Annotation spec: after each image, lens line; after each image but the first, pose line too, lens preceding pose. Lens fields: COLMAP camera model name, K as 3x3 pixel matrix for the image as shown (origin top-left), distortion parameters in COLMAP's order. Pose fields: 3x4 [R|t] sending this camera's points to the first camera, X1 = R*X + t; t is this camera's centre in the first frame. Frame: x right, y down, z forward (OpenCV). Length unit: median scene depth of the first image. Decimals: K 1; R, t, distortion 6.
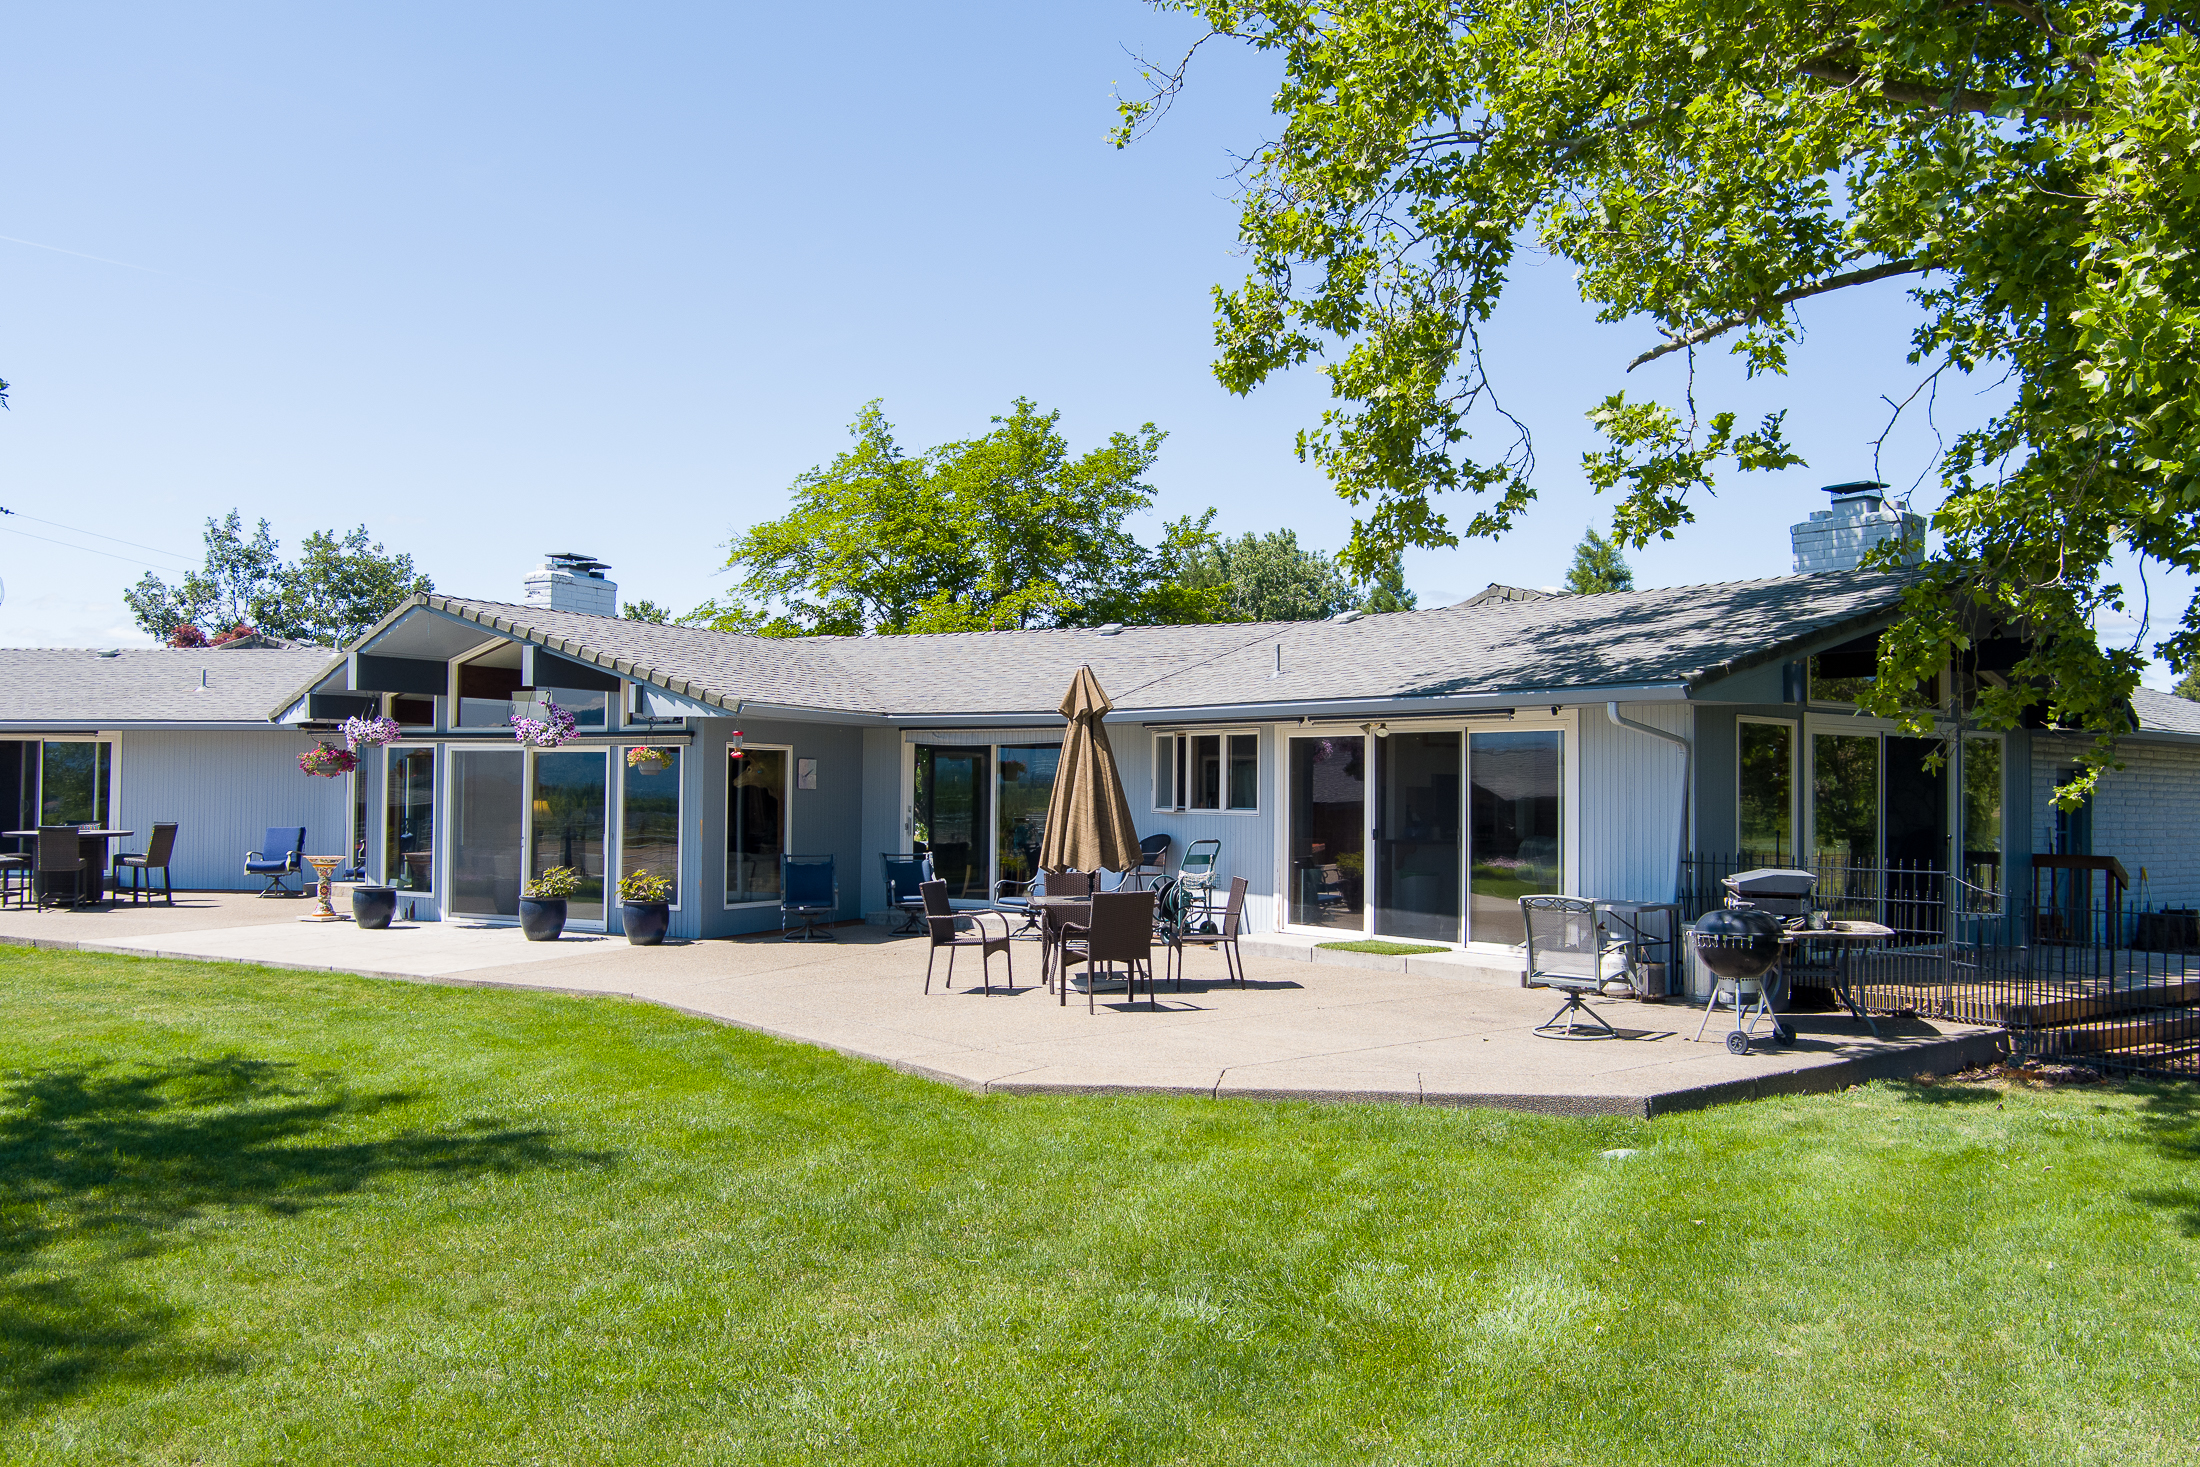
lens RADIAL K [[1775.5, 0, 1037.2], [0, 1775.5, 700.6], [0, 0, 1]] dist [0.009333, 0.000676]
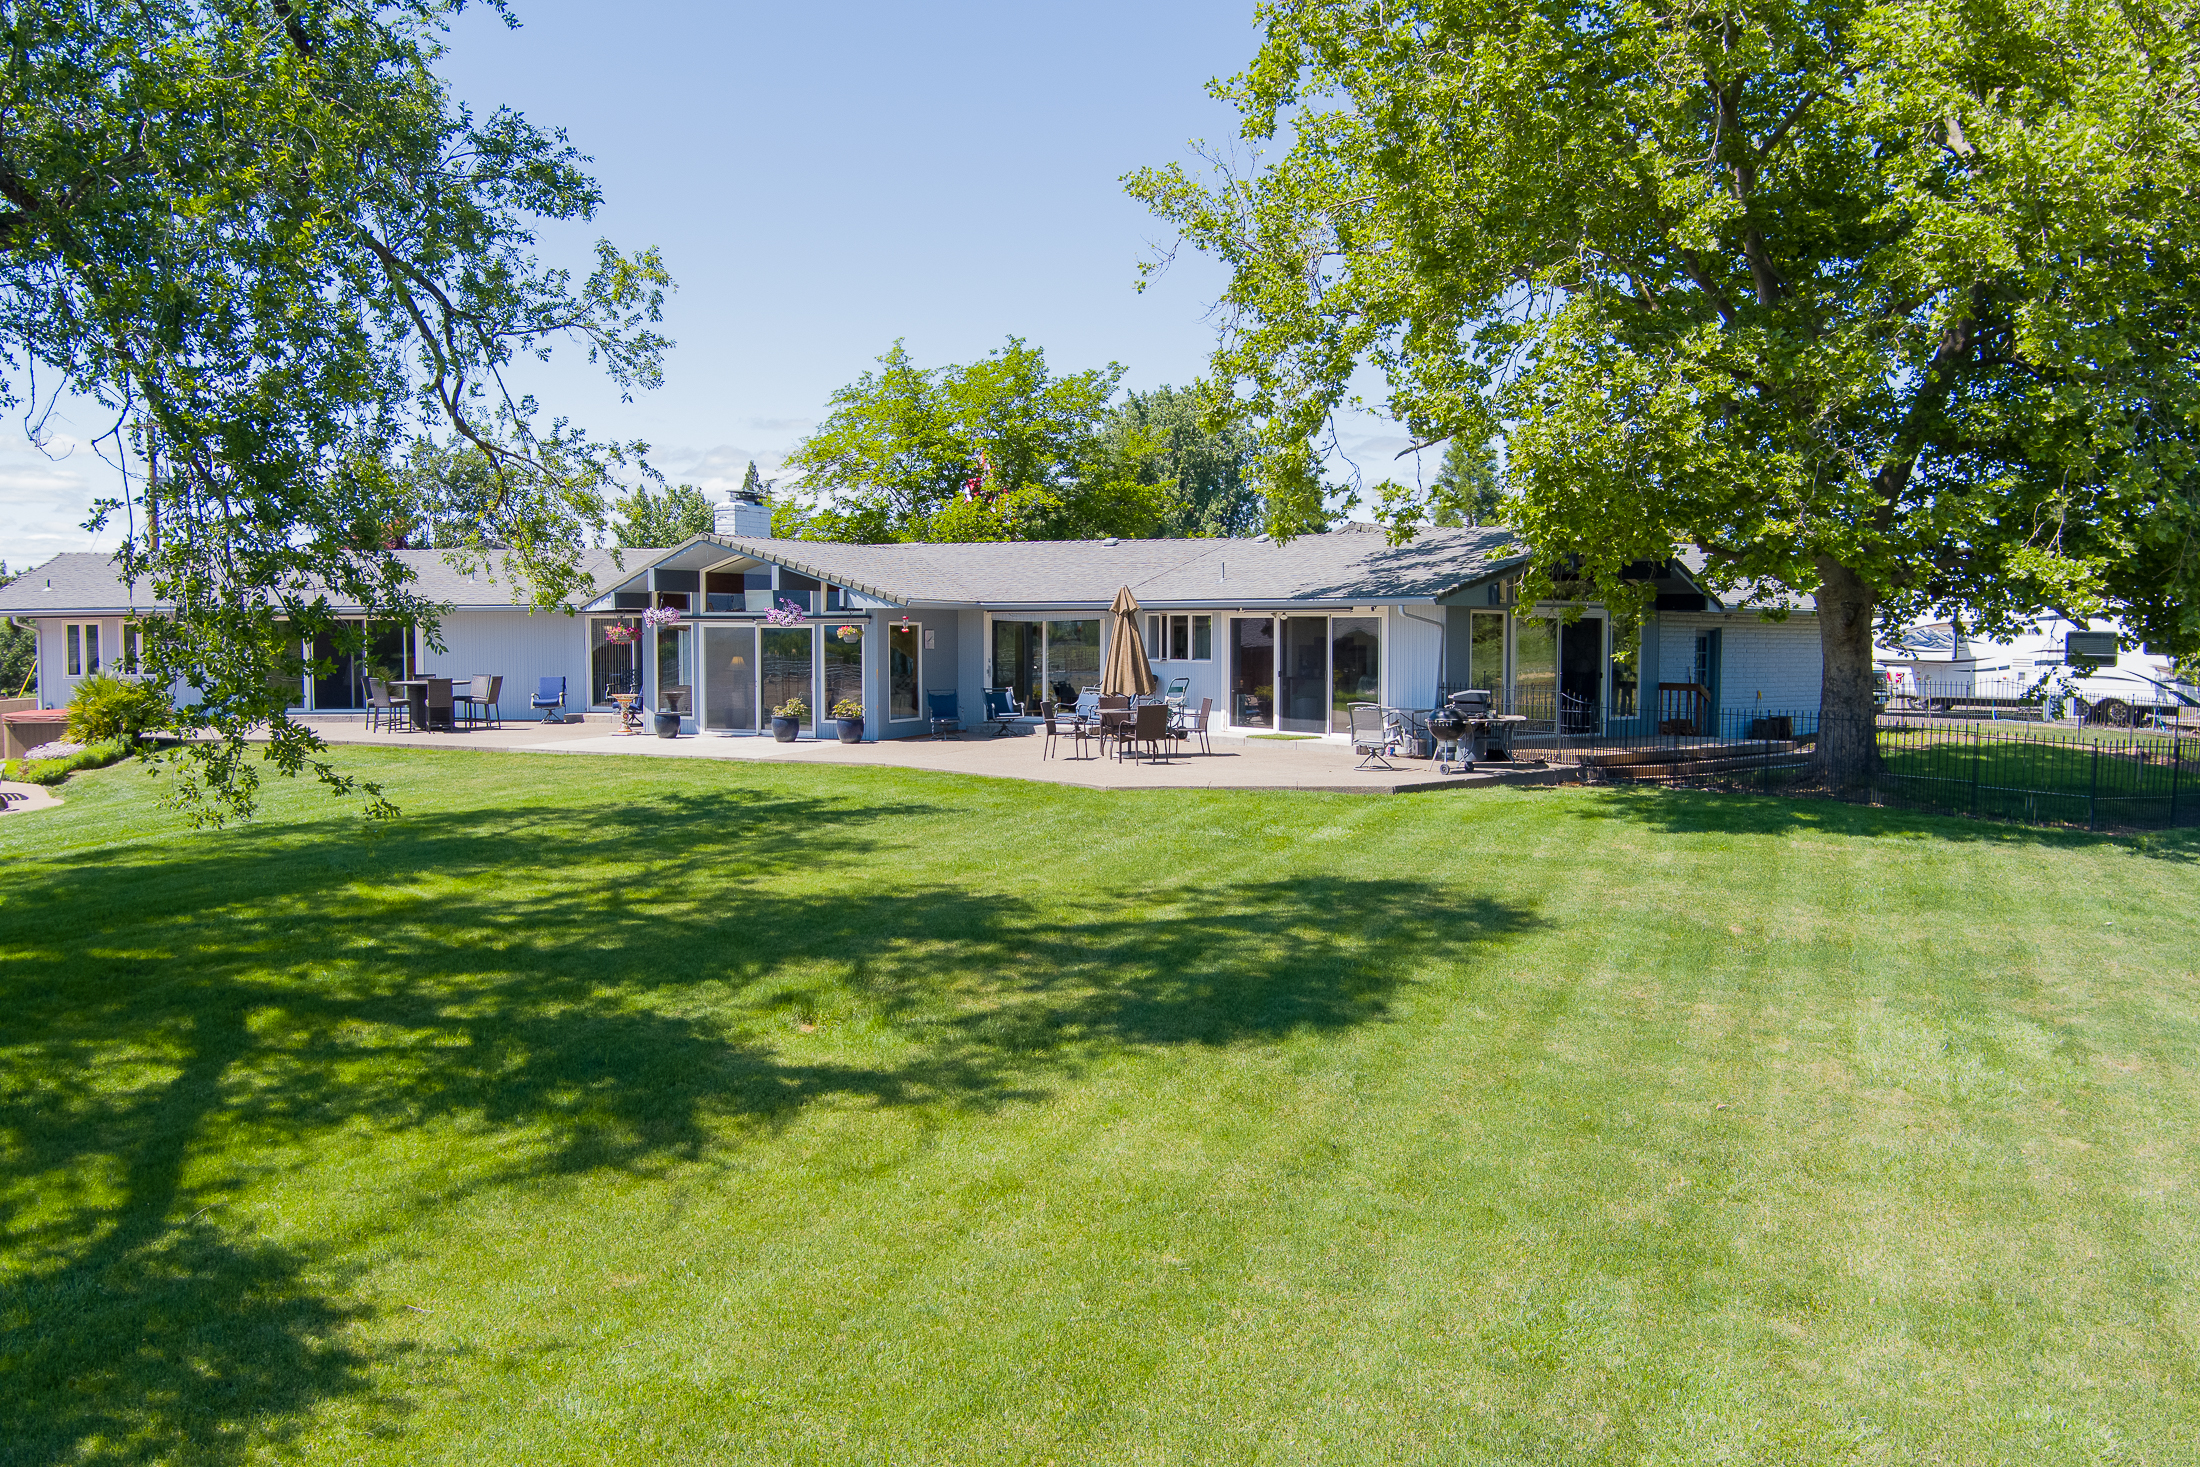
lens RADIAL K [[1791.8, 0, 1098.3], [0, 1791.8, 743.8], [0, 0, 1]] dist [-0.074500, 0.018638]
pose [[0.996337, -0.015285, 0.084142, -0.130566], [0.005423, 0.993209, 0.116217, -0.058917], [-0.085347, -0.115335, 0.989653, -0.700814]]
